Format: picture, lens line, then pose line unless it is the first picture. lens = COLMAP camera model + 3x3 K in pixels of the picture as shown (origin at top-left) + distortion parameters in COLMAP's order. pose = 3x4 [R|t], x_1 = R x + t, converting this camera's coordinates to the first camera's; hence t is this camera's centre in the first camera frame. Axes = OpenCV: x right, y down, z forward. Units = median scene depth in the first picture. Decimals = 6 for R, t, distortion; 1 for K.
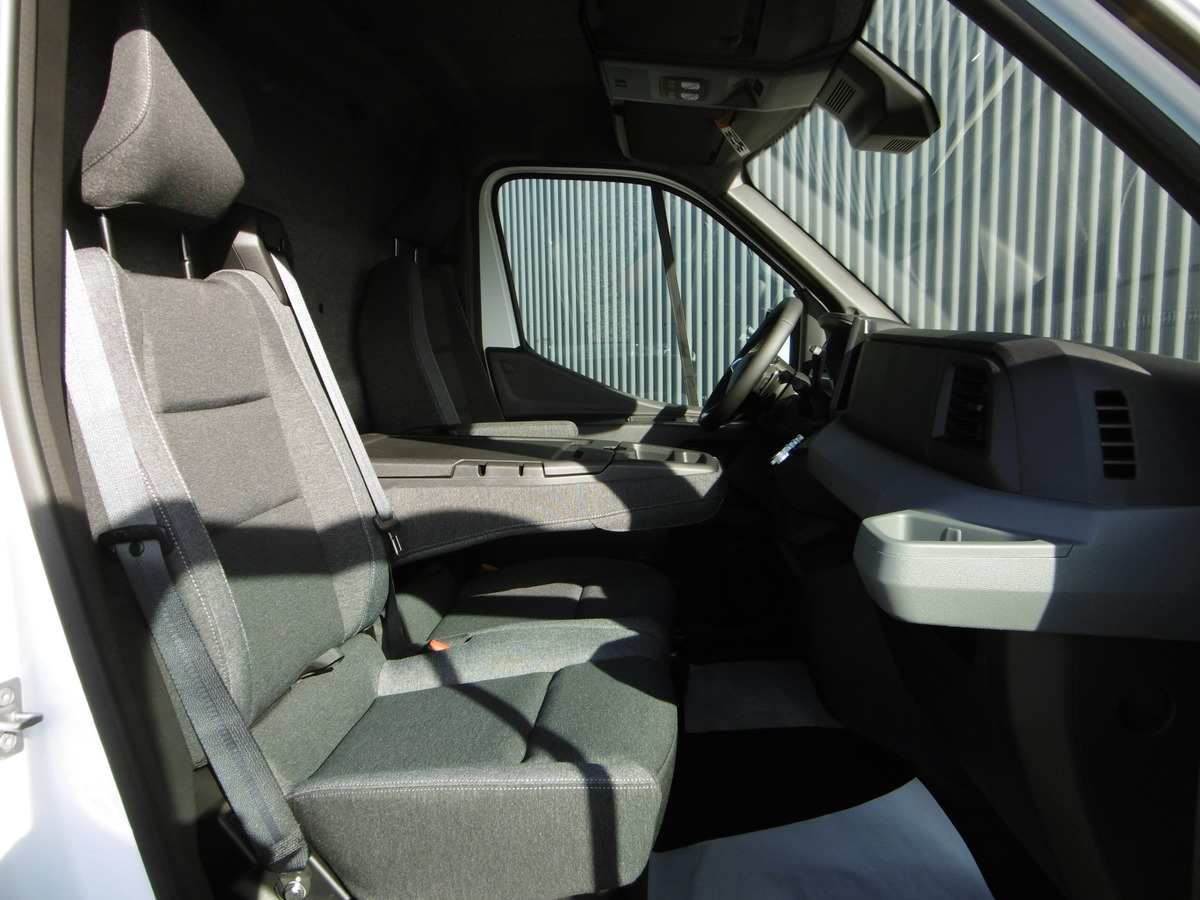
lens RADIAL K [[848.0, 0, 600.0], [0, 848.0, 450.0], [0, 0, 1]] dist [-0.036530, -0.000080]
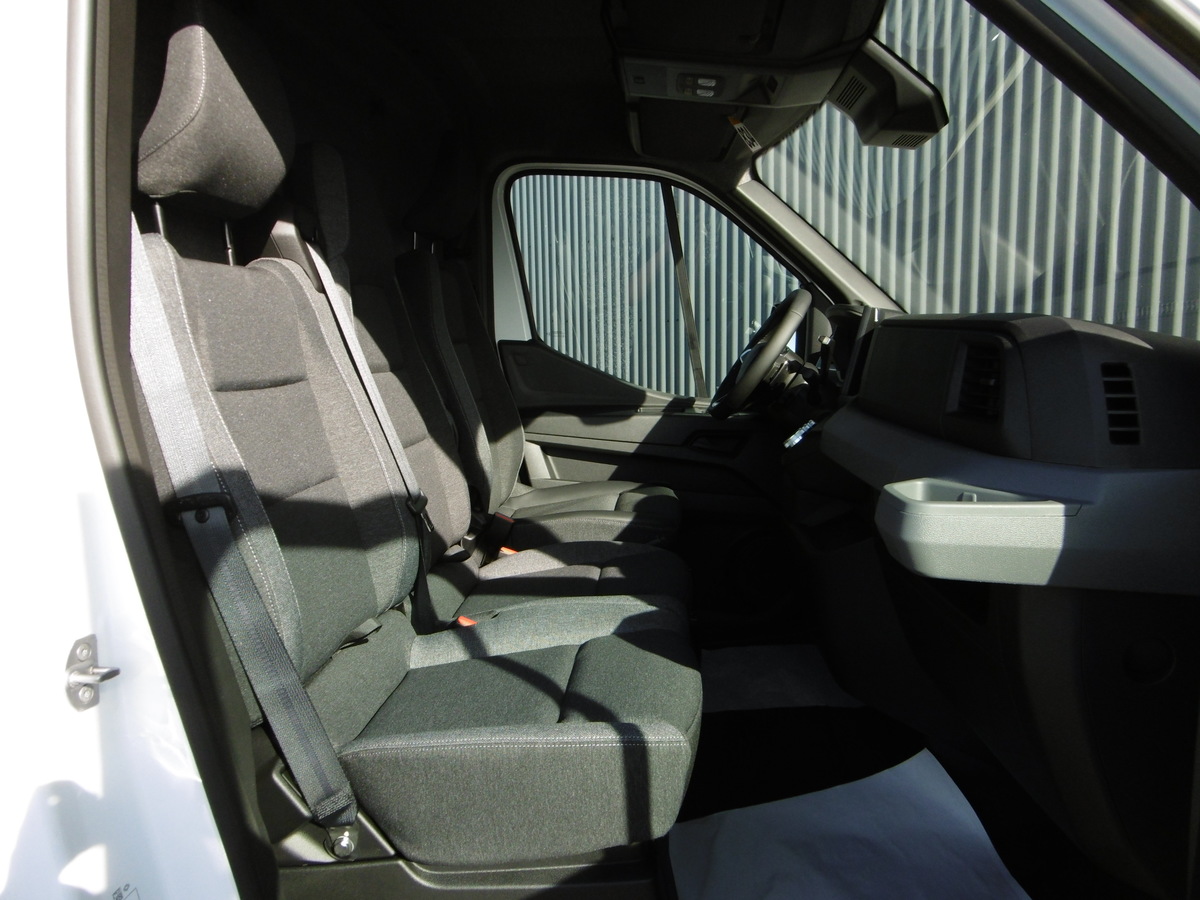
lens RADIAL K [[851.7, 0, 600.0], [0, 851.7, 450.0], [0, 0, 1]] dist [-0.028031, 0.000940]
pose [[0.999976, -0.001341, 0.006730, -0.037035], [0.001349, 0.999998, -0.001159, 0.024443], [-0.006729, 0.001168, 0.999977, -0.049018]]
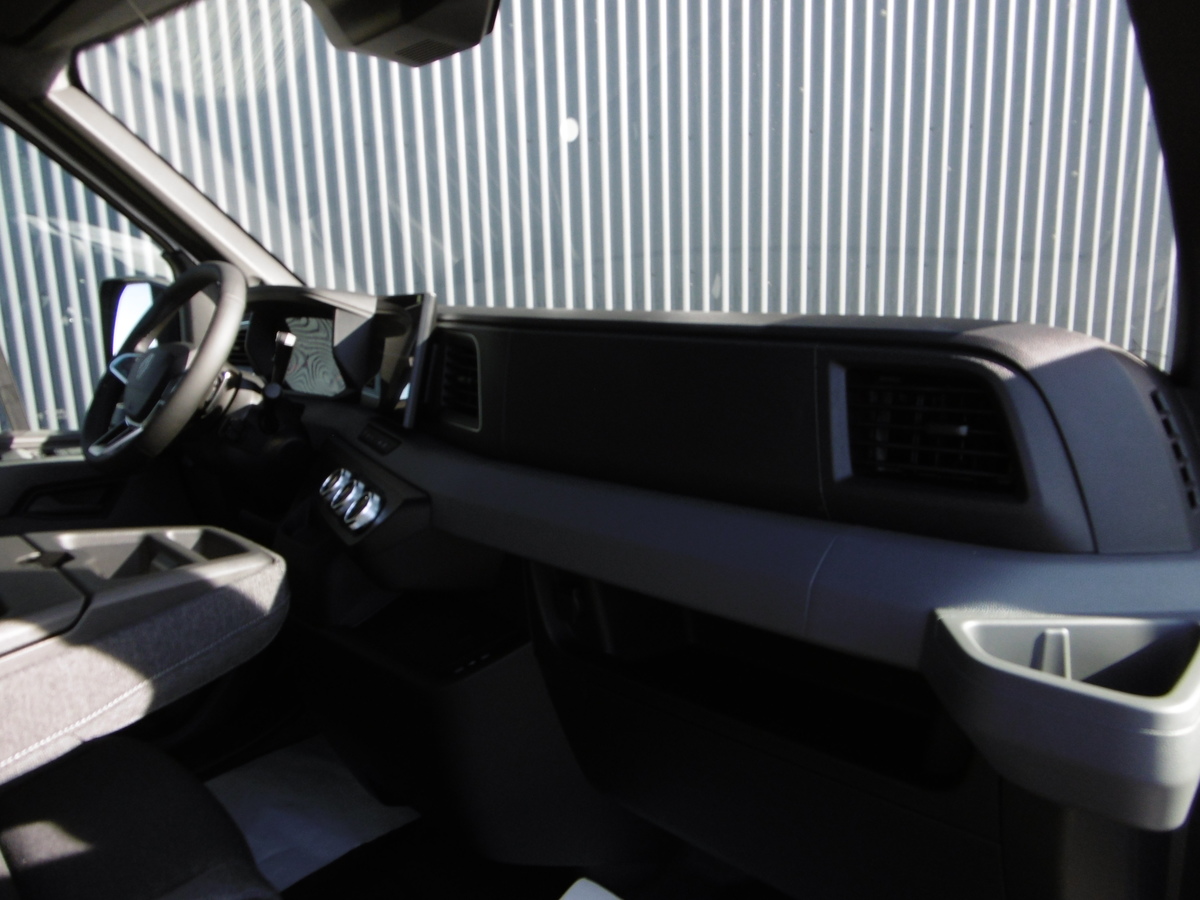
lens RADIAL K [[829.3, 0, 600.0], [0, 829.3, 450.0], [0, 0, 1]] dist [-0.027776, 0.000722]
pose [[0.630672, -0.147414, 0.761920, -0.164008], [0.117908, 0.988596, 0.093673, -0.087360], [-0.767040, 0.030759, 0.640861, 0.527787]]
